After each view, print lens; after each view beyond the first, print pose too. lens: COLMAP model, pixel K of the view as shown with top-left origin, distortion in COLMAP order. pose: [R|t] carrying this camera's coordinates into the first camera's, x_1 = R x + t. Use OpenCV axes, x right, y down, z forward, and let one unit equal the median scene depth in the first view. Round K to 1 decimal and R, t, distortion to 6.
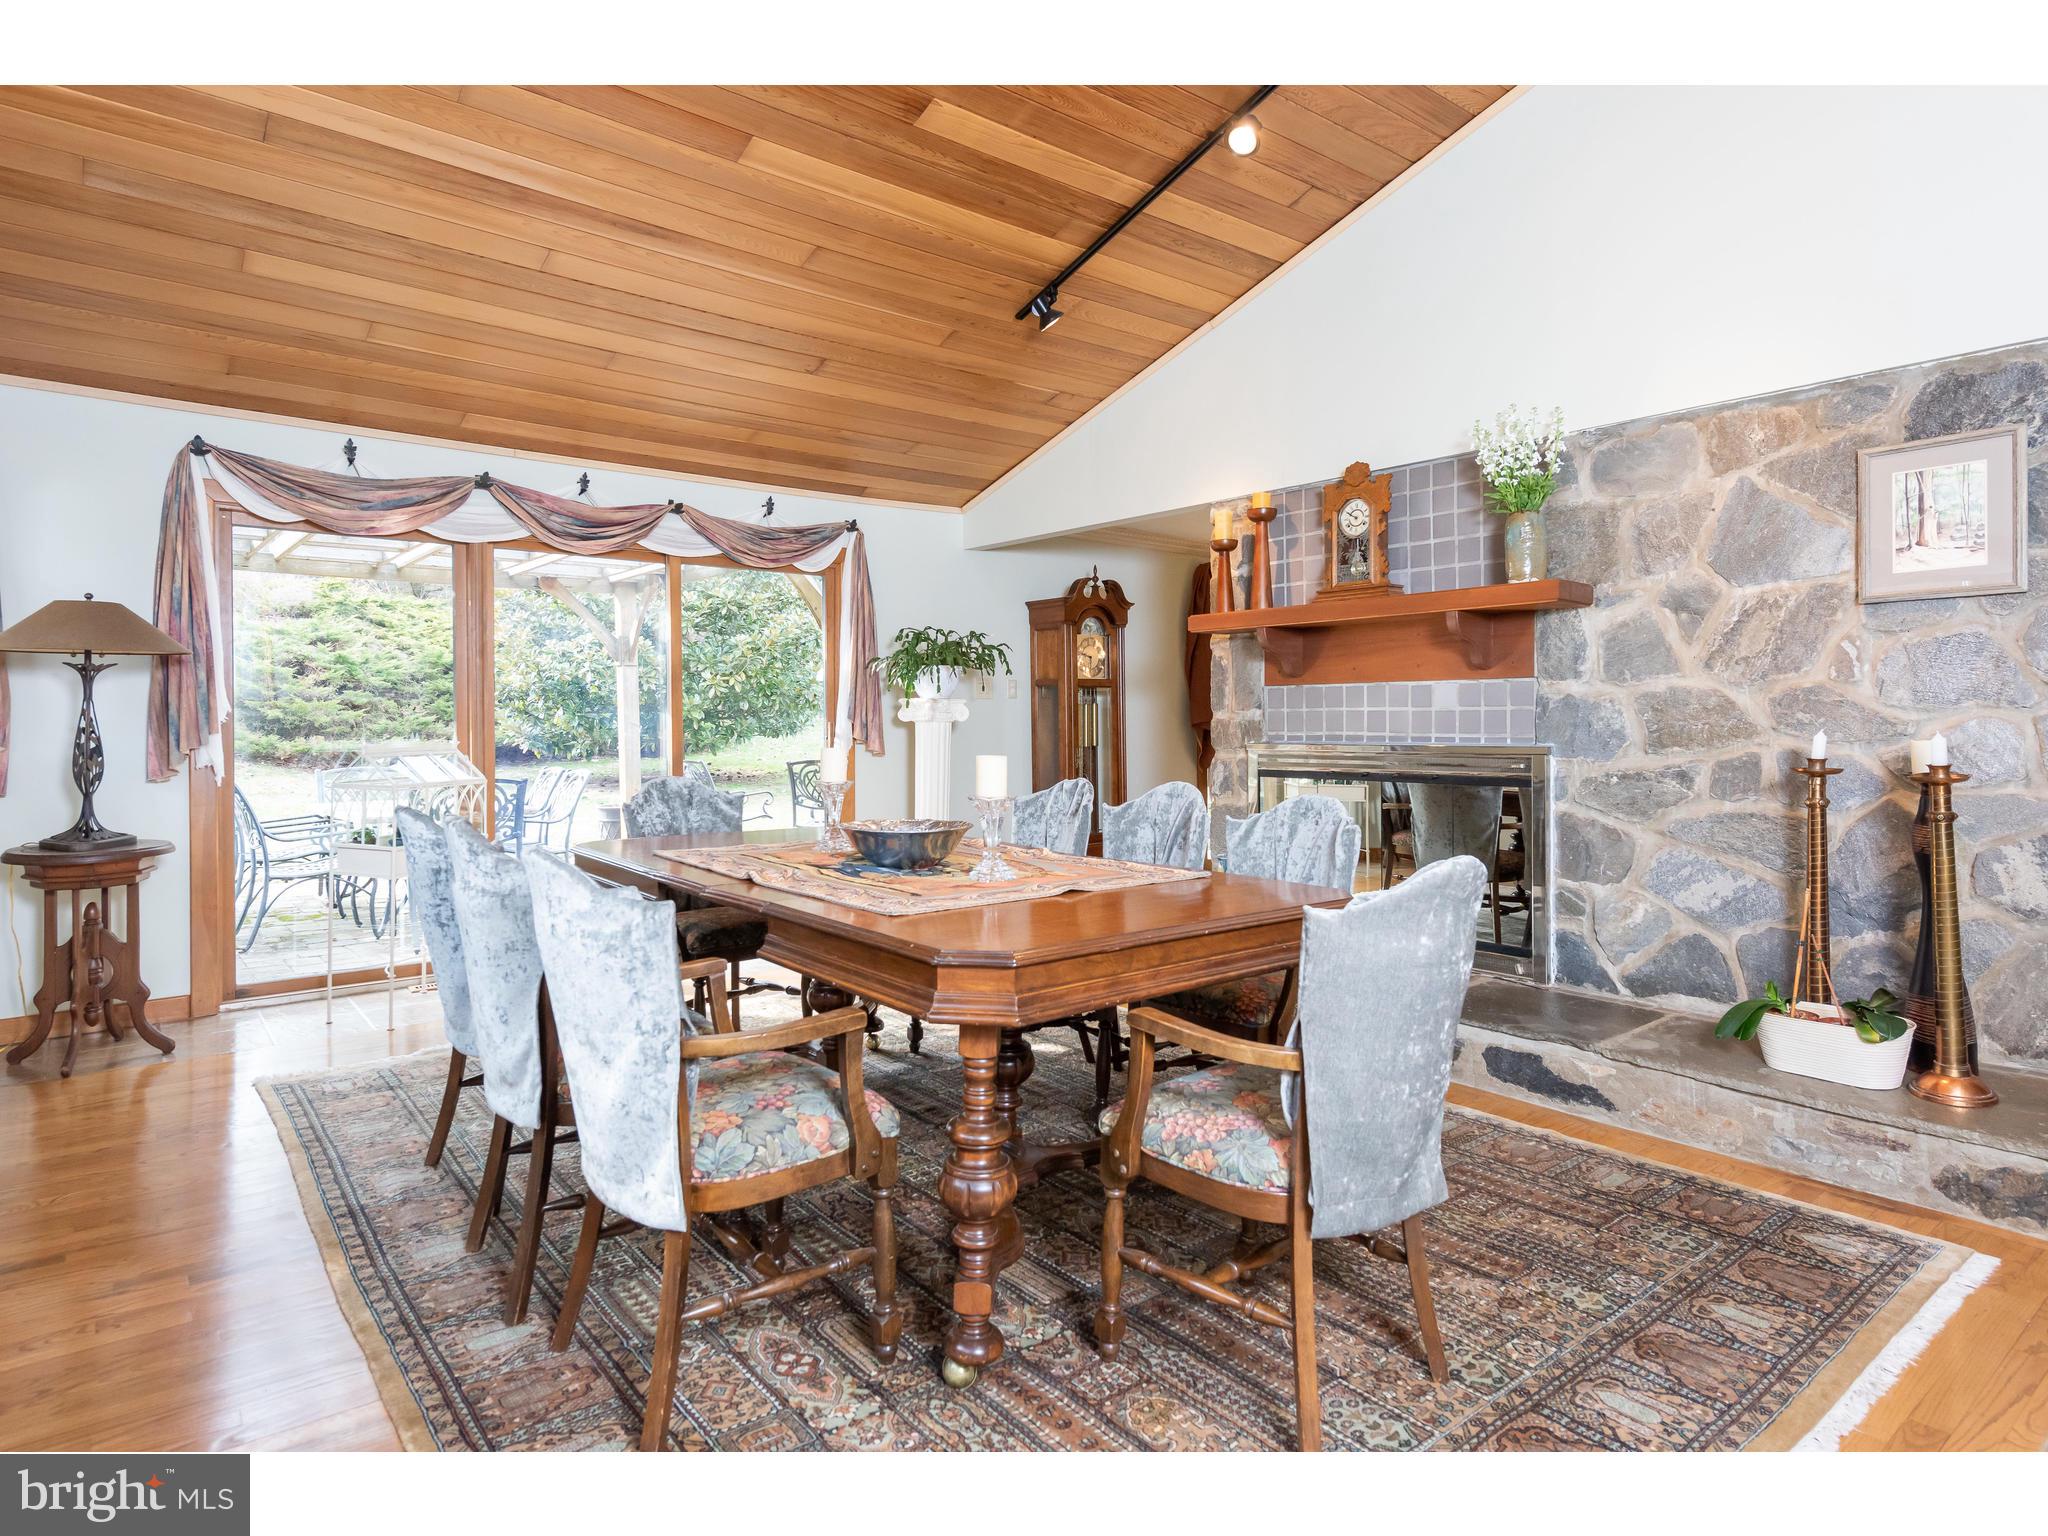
lens RADIAL K [[1149.3, 0, 1014.5], [0, 1149.3, 767.6], [0, 0, 1]] dist [0.024851, -0.002590]
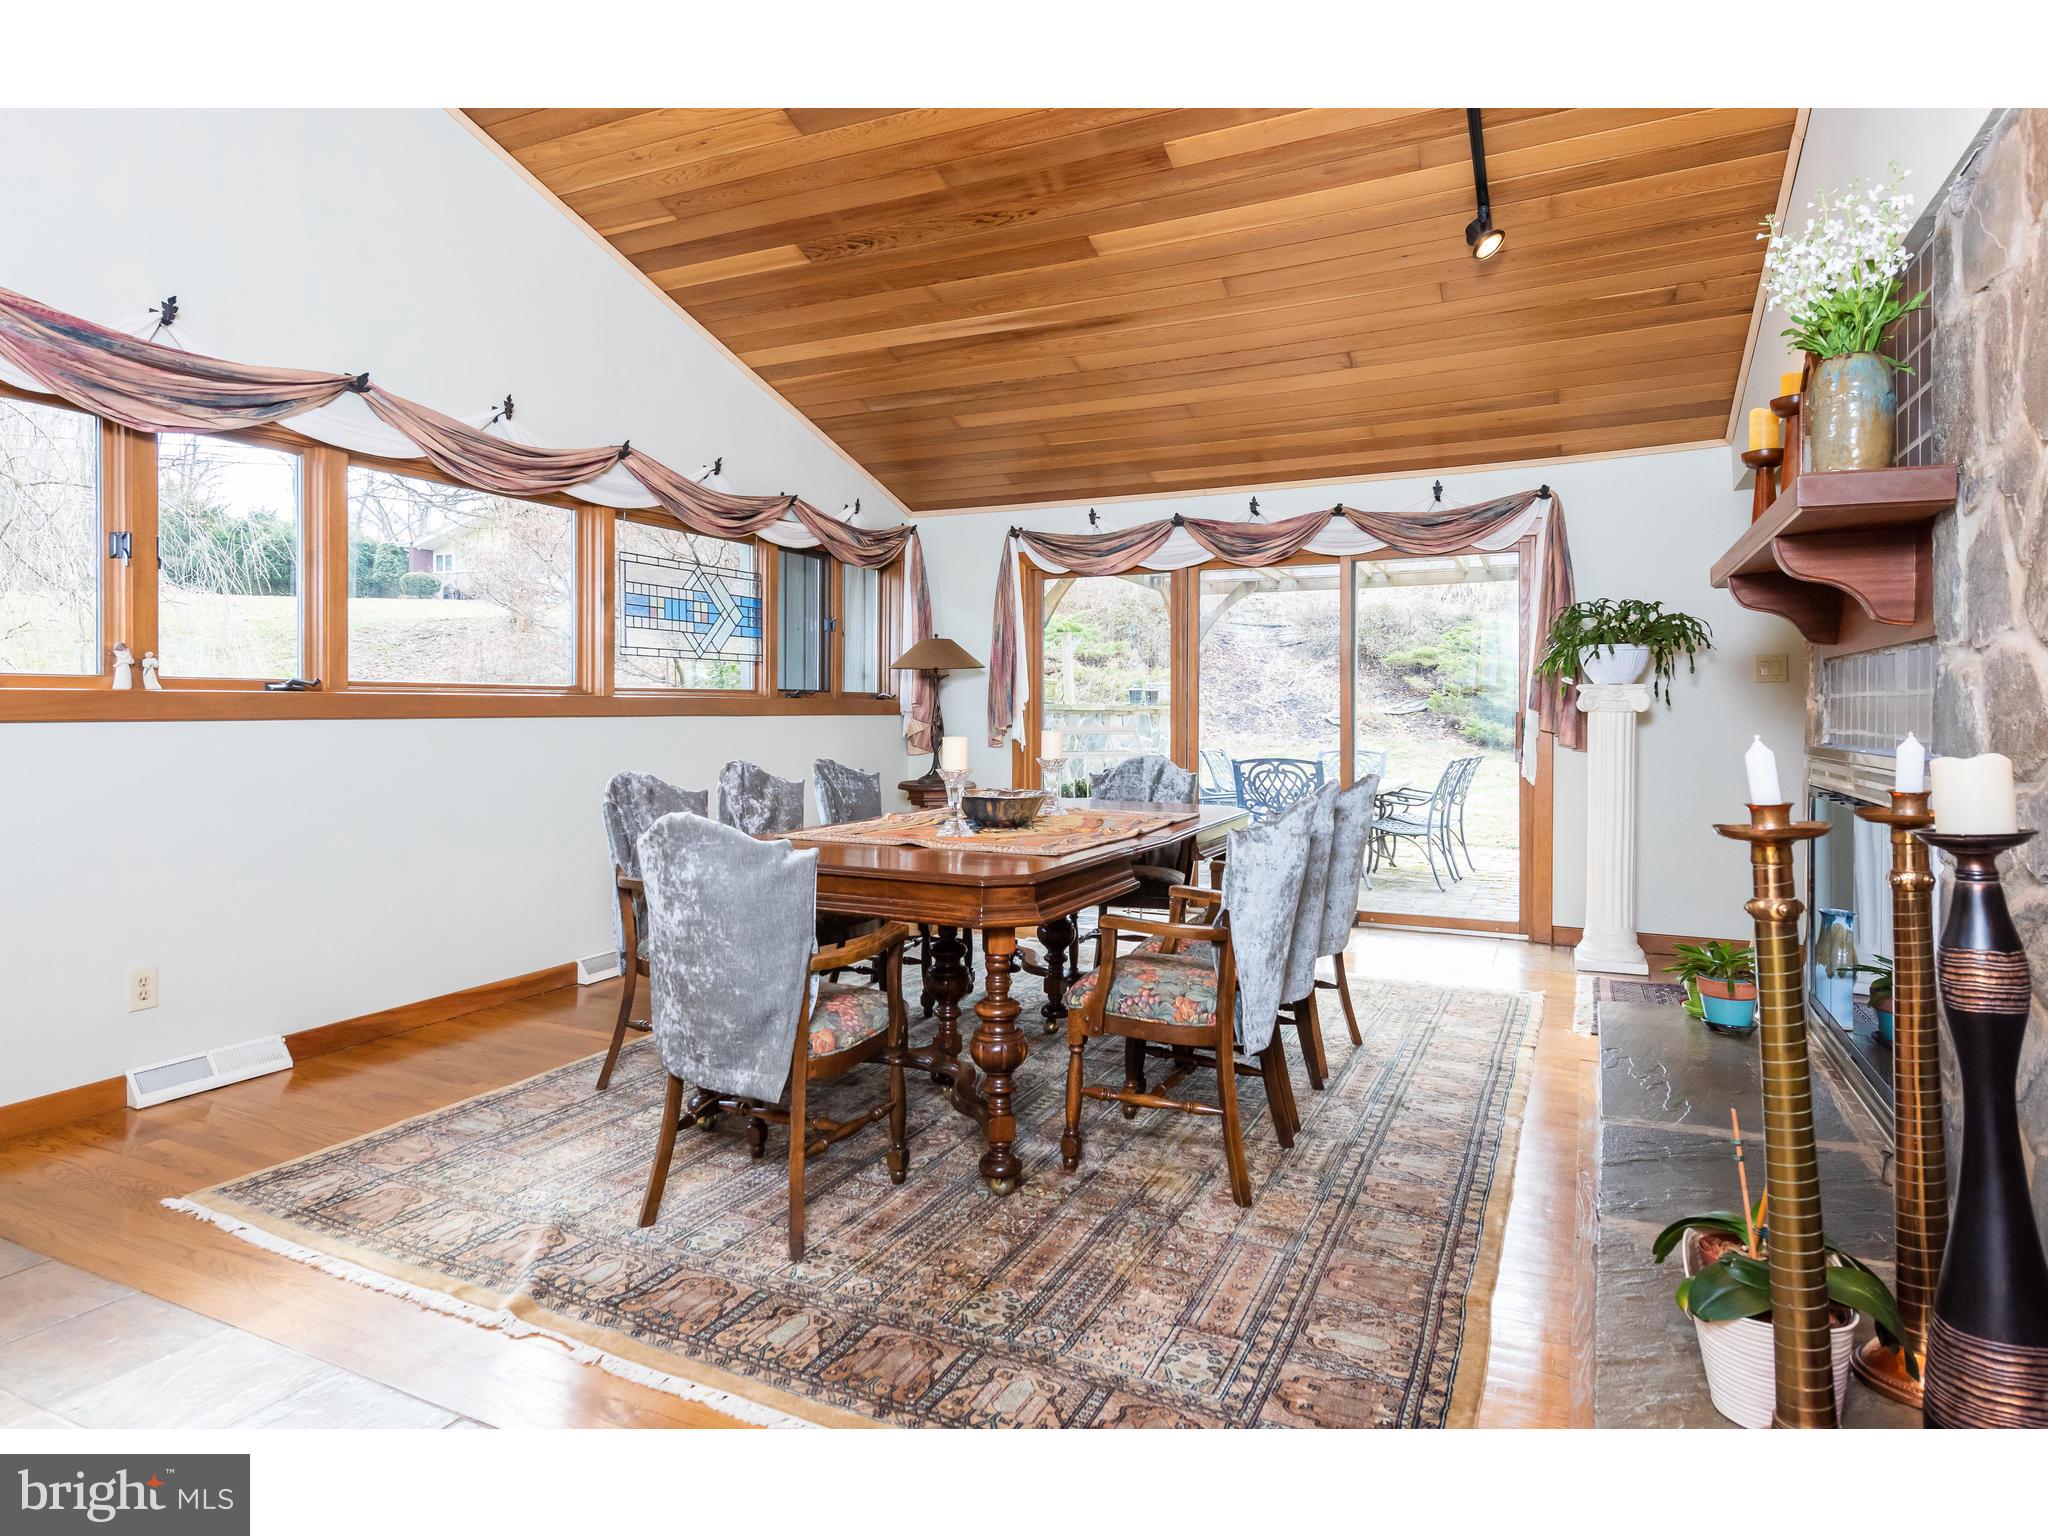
lens RADIAL K [[1182.8, 0, 975.5], [0, 1182.8, 763.5], [0, 0, 1]] dist [-0.002718, -0.000087]
pose [[0.409368, 0.043992, -0.911308, 0.632470], [-0.039130, 0.998764, 0.030637, -0.012550], [0.911530, 0.023118, 0.410583, 0.271138]]
